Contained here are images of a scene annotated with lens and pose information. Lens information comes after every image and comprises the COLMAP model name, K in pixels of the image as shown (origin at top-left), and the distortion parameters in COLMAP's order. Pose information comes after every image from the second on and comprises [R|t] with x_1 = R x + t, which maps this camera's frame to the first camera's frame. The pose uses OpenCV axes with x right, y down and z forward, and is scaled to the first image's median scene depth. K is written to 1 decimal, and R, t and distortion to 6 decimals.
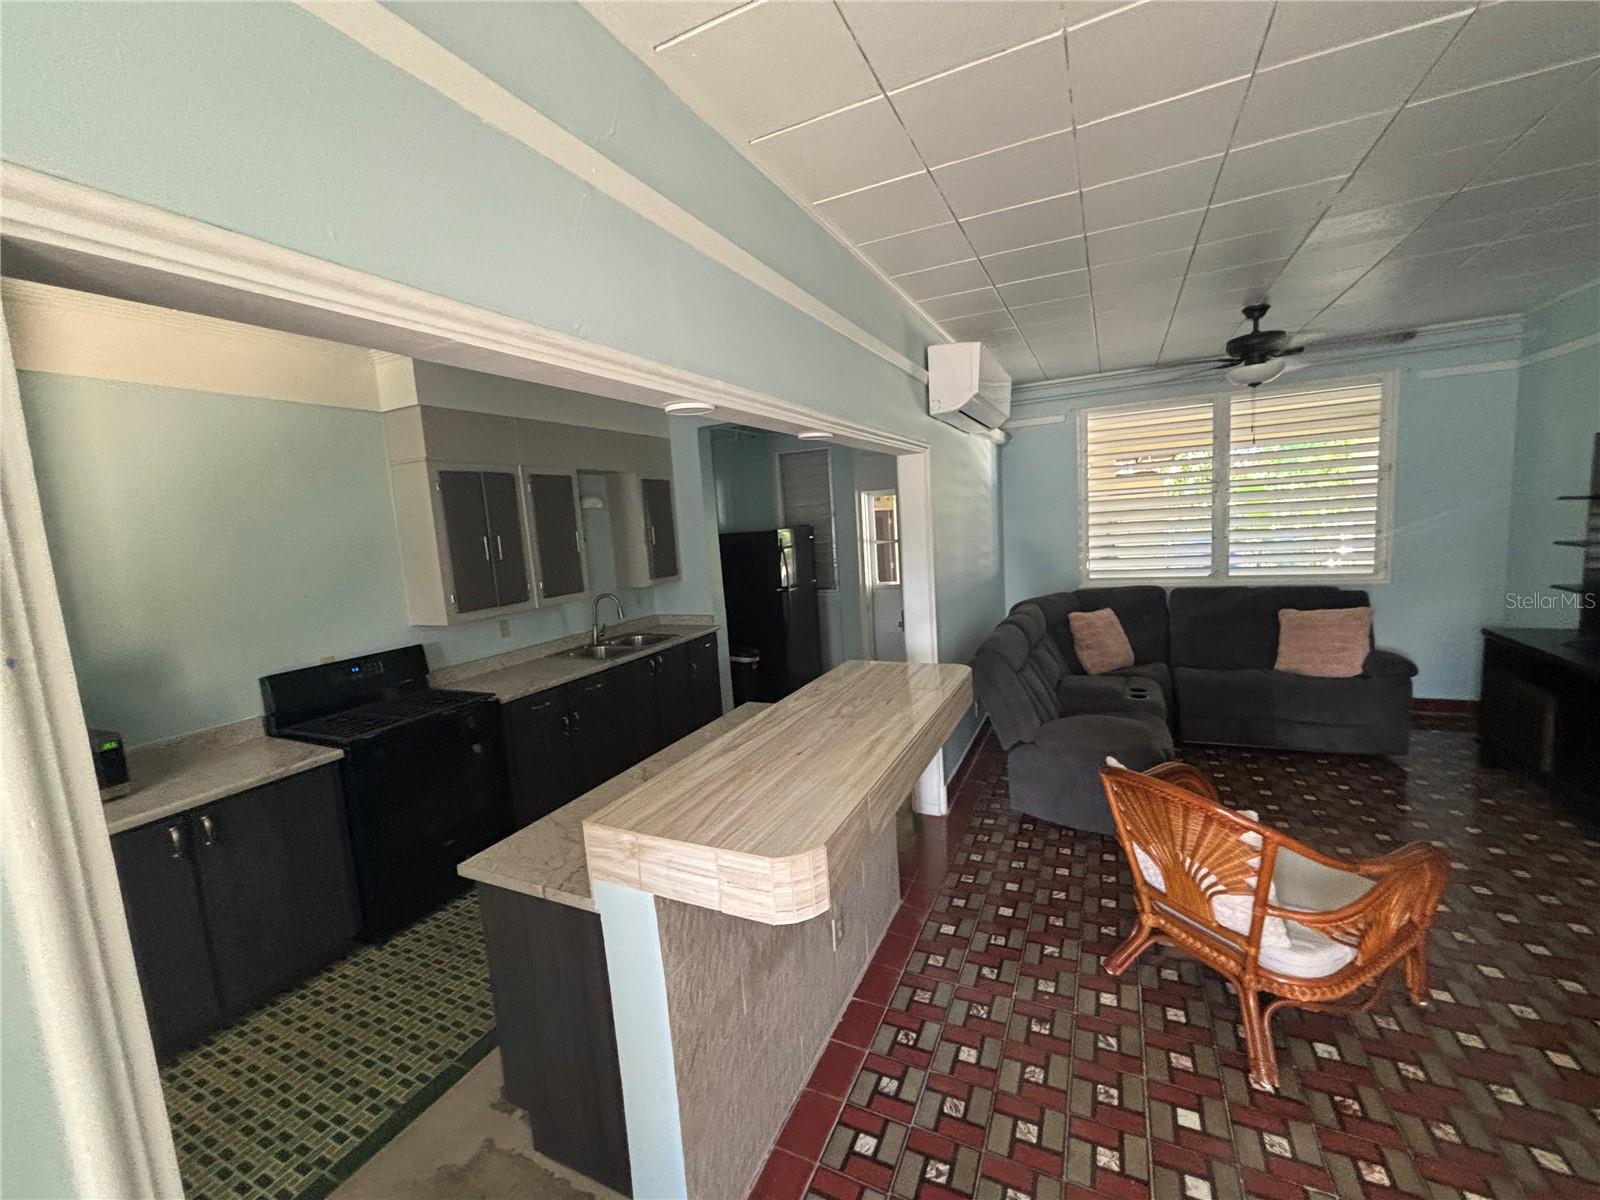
lens RADIAL K [[646.1, 0, 799.4], [0, 646.1, 596.3], [0, 0, 1]] dist [-0.000775, 0.000852]
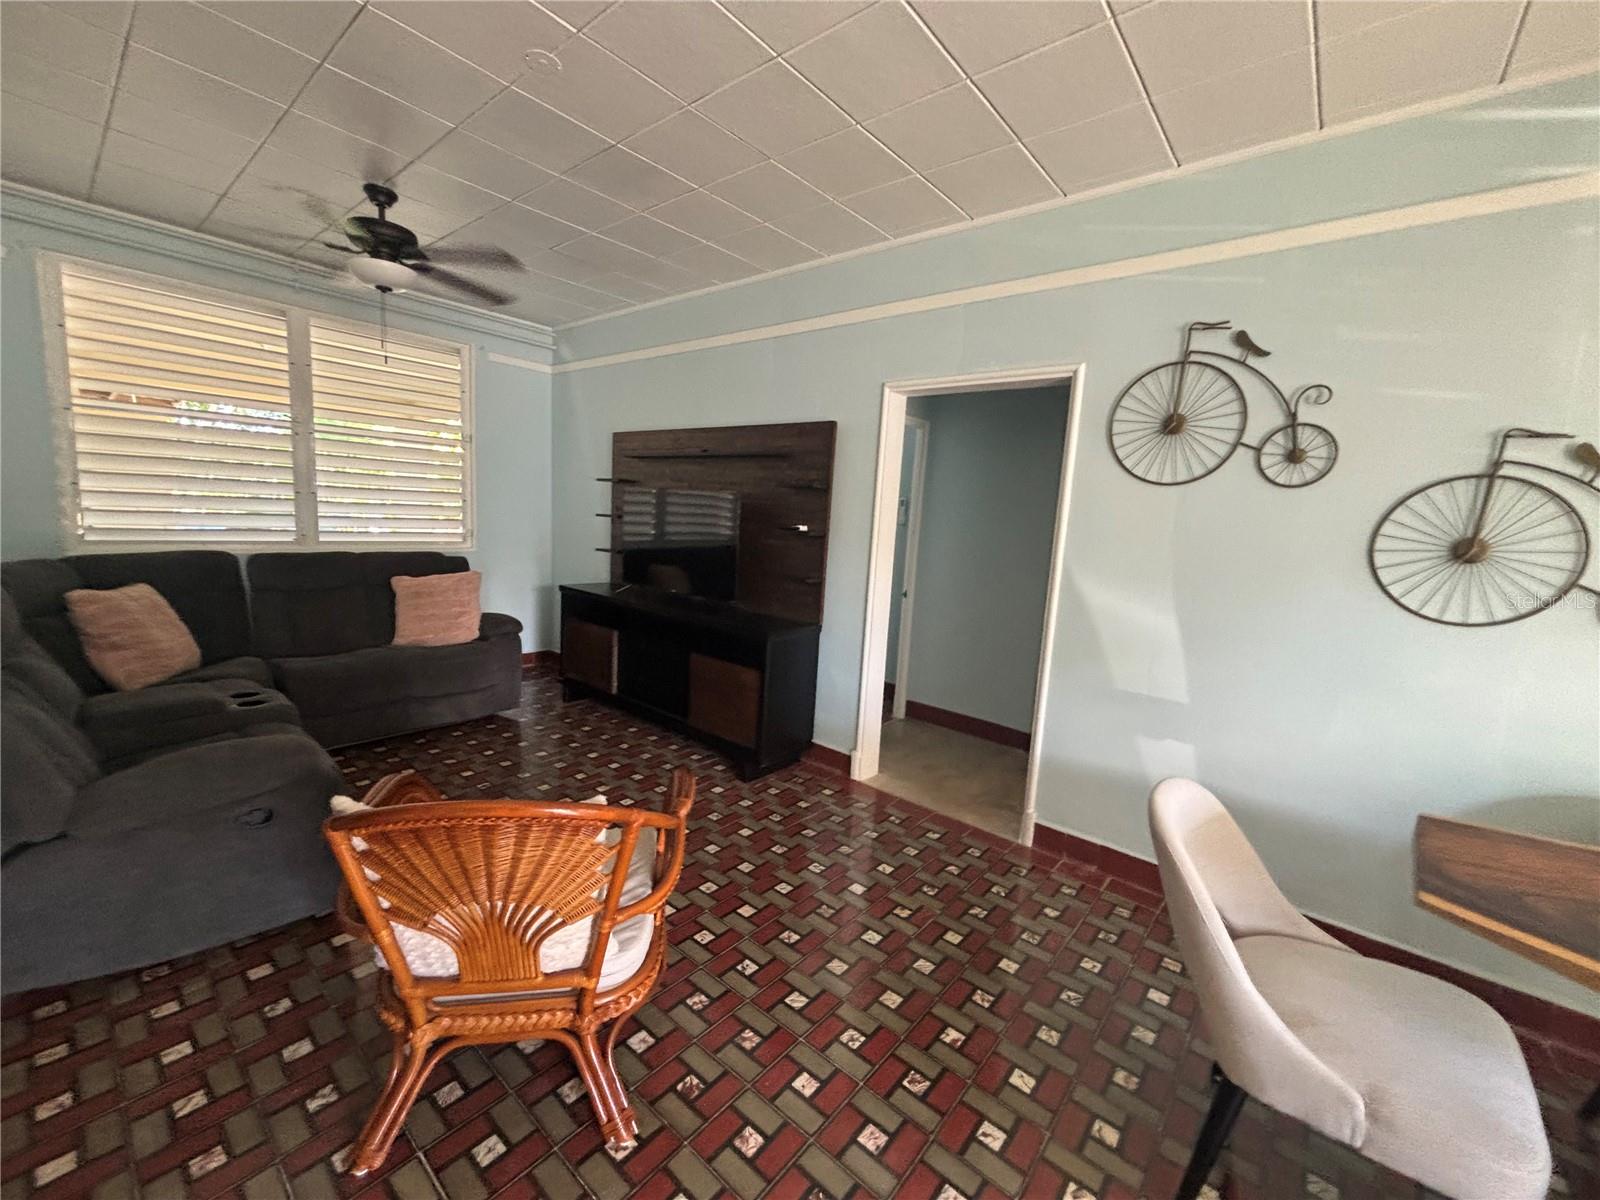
lens RADIAL K [[646.1, 0, 799.4], [0, 646.1, 596.3], [0, 0, 1]] dist [-0.000775, 0.000852]
pose [[0.245702, -0.046765, 0.968217, 0.040083], [0.042019, 0.998411, 0.037560, 0.057937], [-0.968434, 0.031455, 0.247277, 0.381009]]
